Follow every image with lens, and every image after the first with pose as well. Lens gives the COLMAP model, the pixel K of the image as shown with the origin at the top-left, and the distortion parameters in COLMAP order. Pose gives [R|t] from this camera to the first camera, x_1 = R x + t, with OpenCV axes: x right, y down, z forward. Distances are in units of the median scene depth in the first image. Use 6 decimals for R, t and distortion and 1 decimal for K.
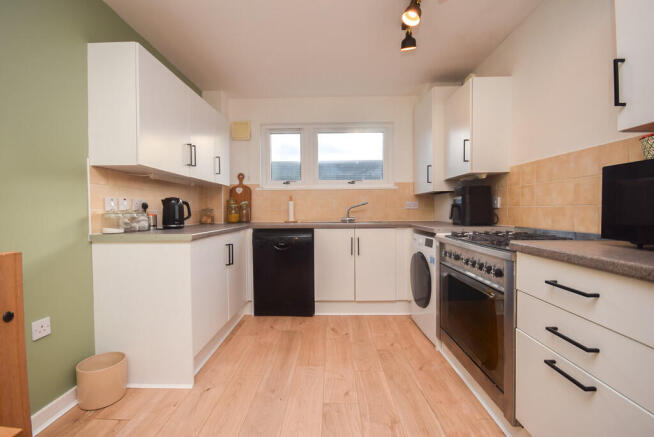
lens RADIAL K [[288.9, 0, 324.0], [0, 288.9, 217.8], [0, 0, 1]] dist [-0.001333, -0.000529]
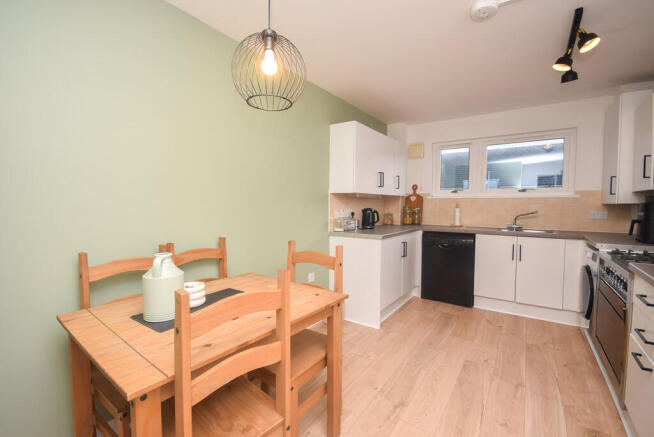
lens RADIAL K [[288.9, 0, 324.0], [0, 288.9, 217.8], [0, 0, 1]] dist [-0.001333, -0.000529]
pose [[0.832756, 0.037180, -0.552390, 0.112129], [-0.024601, 0.999242, 0.030169, -0.056044], [0.553093, -0.011534, 0.833039, -0.363096]]
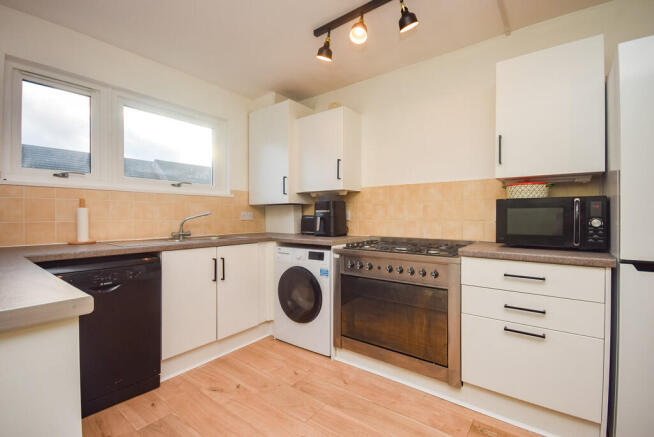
lens RADIAL K [[293.1, 0, 325.9], [0, 293.1, 217.0], [0, 0, 1]] dist [0.000351, -0.000168]
pose [[0.594692, 0.003164, 0.803948, -0.402905], [0.016800, 0.999725, -0.016363, -0.028584], [-0.803778, 0.023237, 0.594475, 0.337132]]
